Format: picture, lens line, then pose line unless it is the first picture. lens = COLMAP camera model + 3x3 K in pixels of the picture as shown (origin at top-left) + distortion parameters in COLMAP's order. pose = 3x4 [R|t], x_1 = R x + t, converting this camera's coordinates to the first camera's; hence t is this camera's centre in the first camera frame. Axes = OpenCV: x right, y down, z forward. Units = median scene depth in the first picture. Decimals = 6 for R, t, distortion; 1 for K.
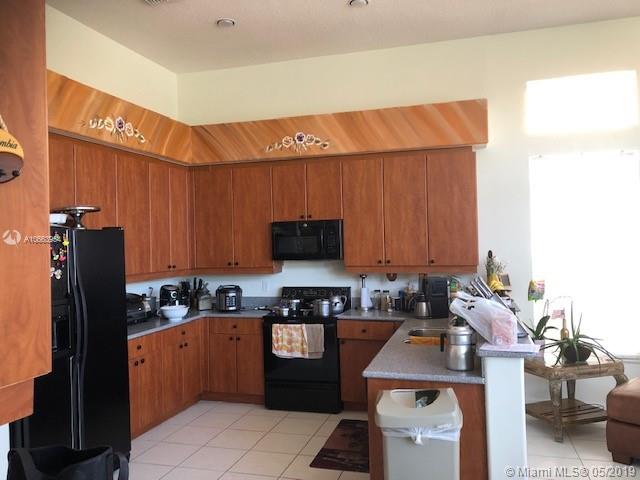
lens RADIAL K [[516.2, 0, 312.4], [0, 516.2, 235.4], [0, 0, 1]] dist [0.048509, -0.074790]
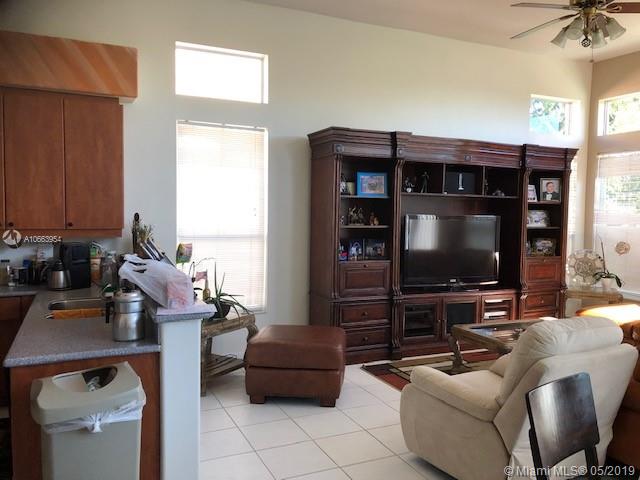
lens RADIAL K [[516.2, 0, 312.4], [0, 516.2, 235.4], [0, 0, 1]] dist [0.048509, -0.074790]
pose [[0.745780, -0.003313, 0.666184, -0.075796], [-0.035663, 0.998355, 0.044889, 0.024627], [-0.665237, -0.057235, 0.744435, 0.124412]]
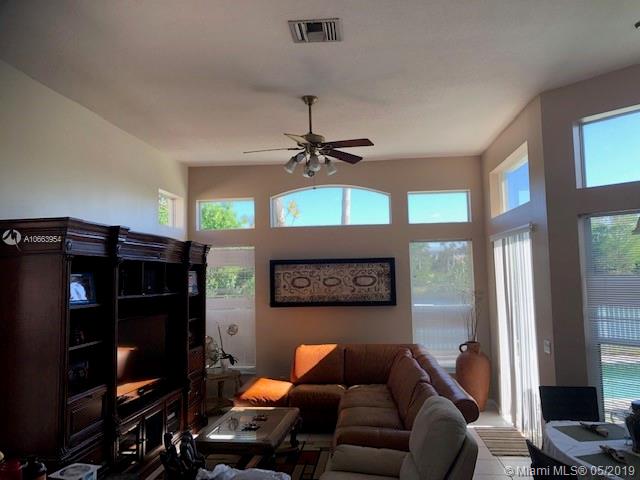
lens RADIAL K [[516.2, 0, 312.4], [0, 516.2, 235.4], [0, 0, 1]] dist [0.048509, -0.074790]
pose [[-0.184510, 0.097297, 0.978003, -0.227733], [0.006525, 0.995187, -0.097775, -0.069596], [-0.982809, -0.011659, -0.184257, 0.874100]]
